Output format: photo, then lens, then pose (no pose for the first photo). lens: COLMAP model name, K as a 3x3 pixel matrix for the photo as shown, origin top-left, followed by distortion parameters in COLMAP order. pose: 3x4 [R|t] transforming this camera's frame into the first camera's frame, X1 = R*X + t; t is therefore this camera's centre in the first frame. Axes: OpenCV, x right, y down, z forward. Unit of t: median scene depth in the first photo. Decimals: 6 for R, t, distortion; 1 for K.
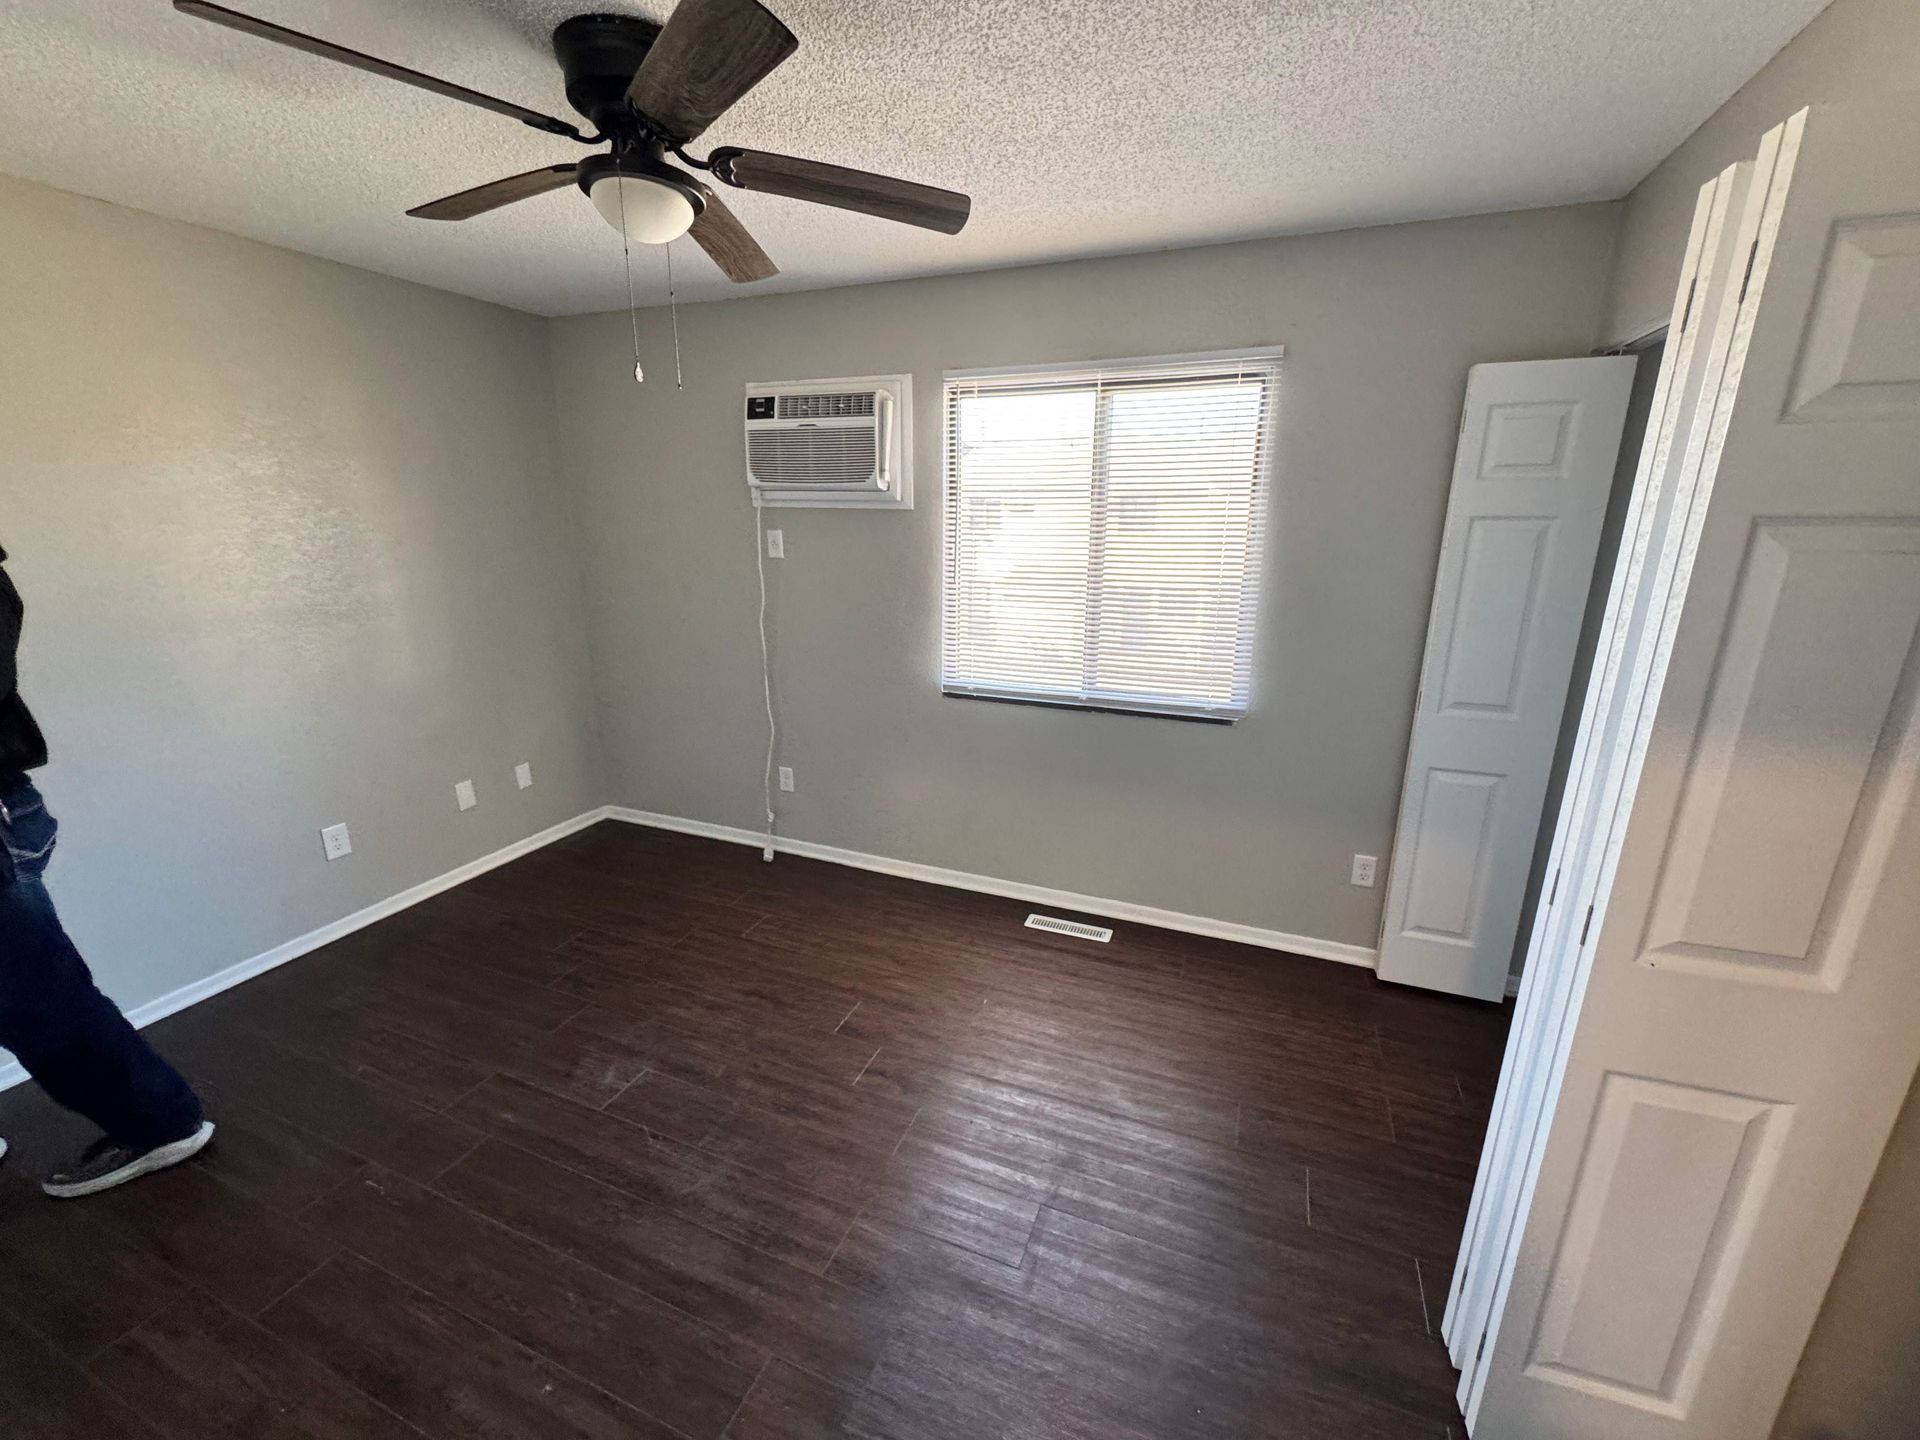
lens RADIAL K [[764.3, 0, 962.6], [0, 764.3, 723.1], [0, 0, 1]] dist [-0.005720, 0.000226]
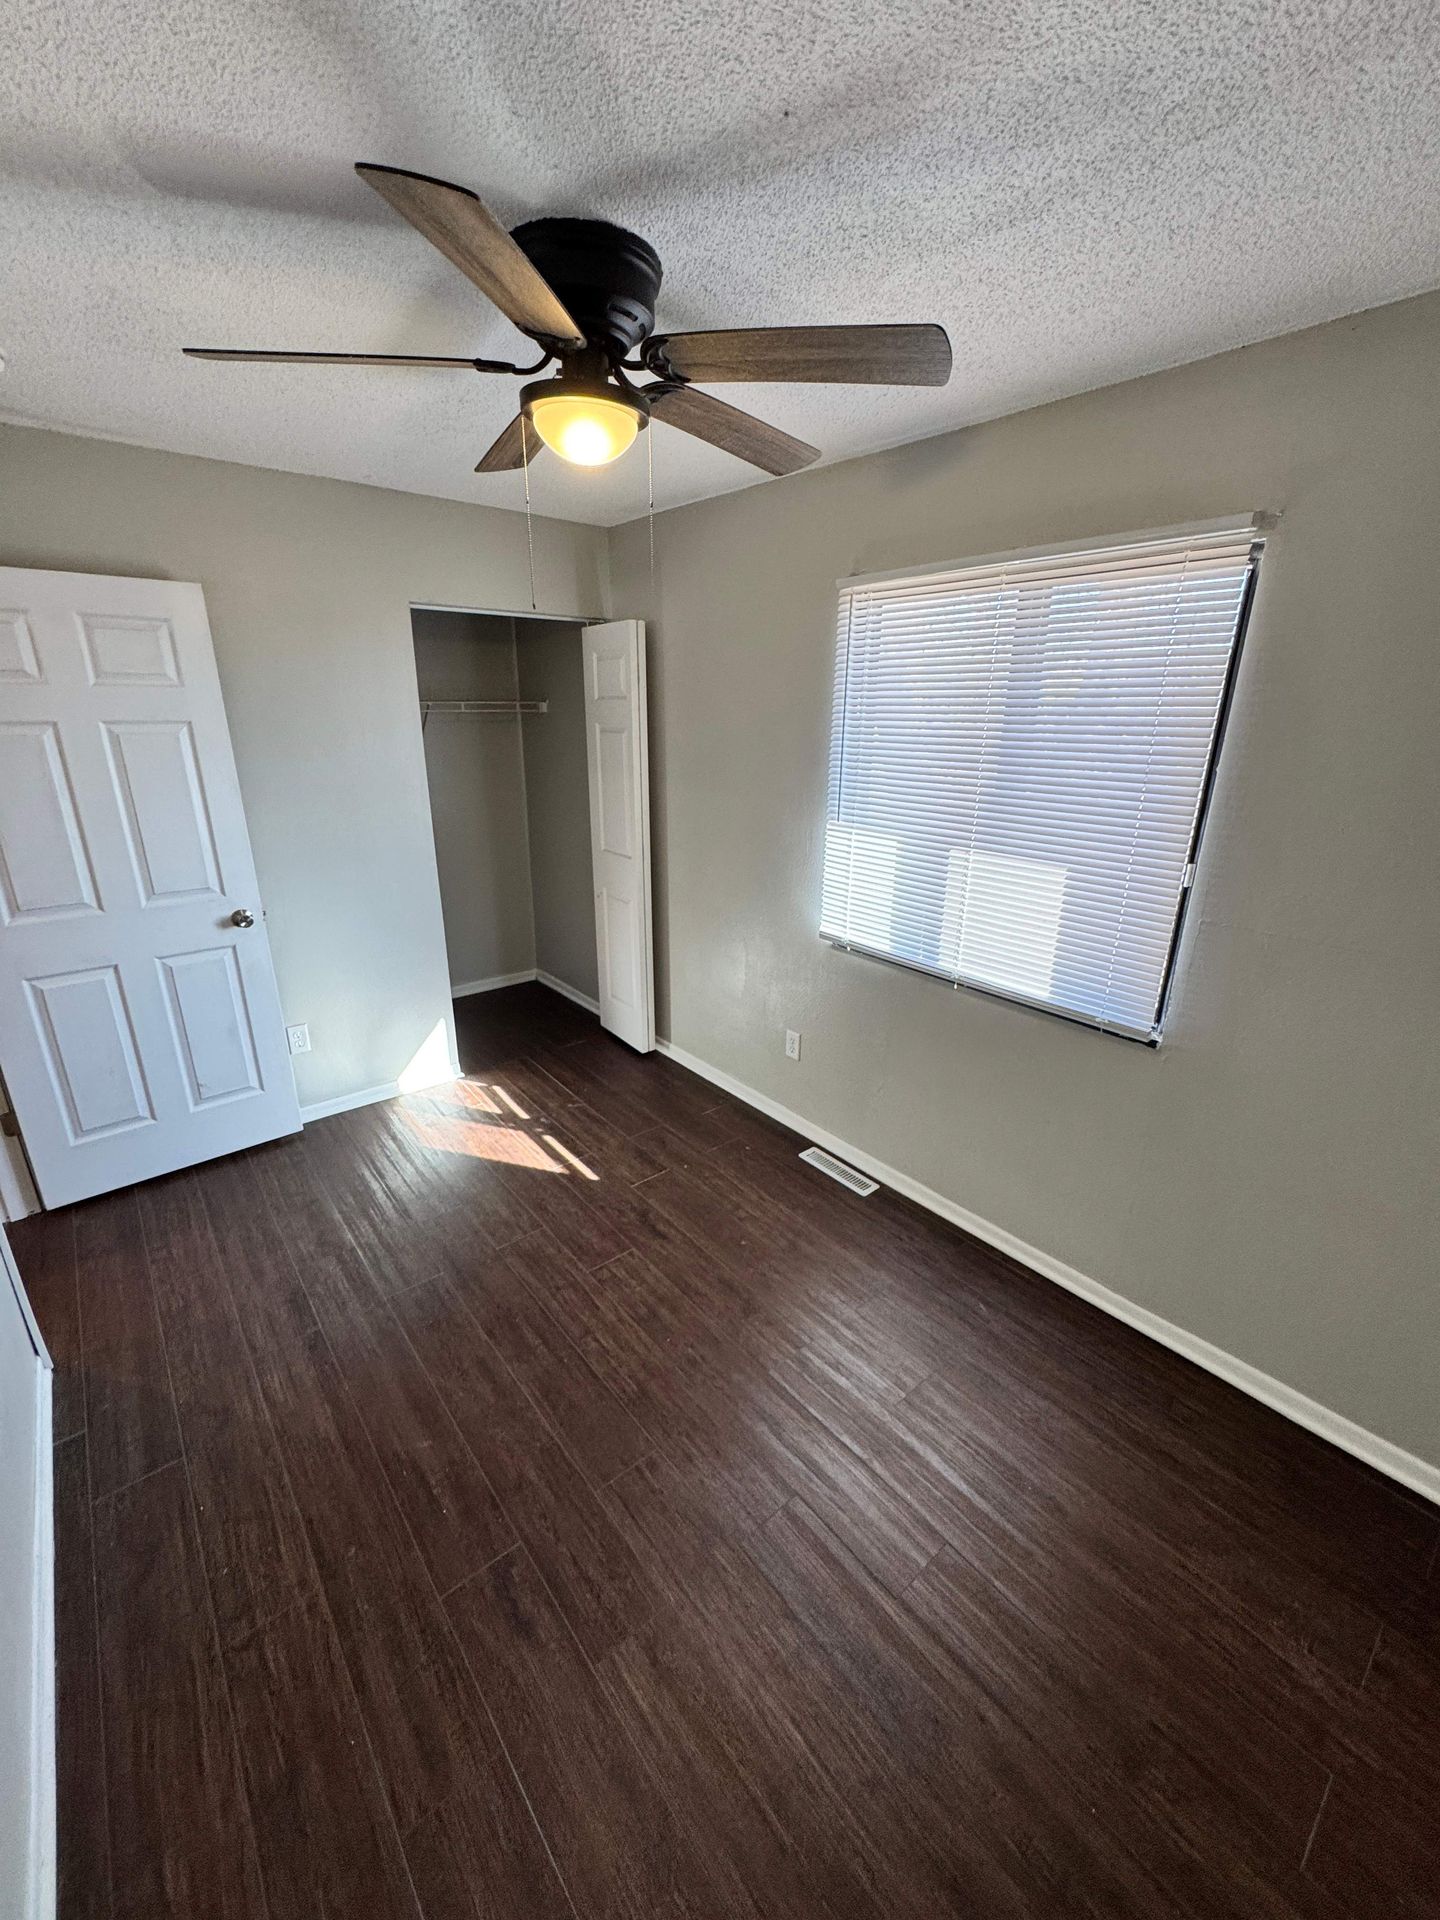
lens RADIAL K [[764.3, 0, 720.0], [0, 764.3, 960.0], [0, 0, 1]] dist [-0.005720, 0.000226]
pose [[0.888577, 0.138091, -0.437450, 0.280910], [-0.115334, 0.990235, 0.078316, -0.025470], [0.443993, -0.019137, 0.895826, 0.098276]]
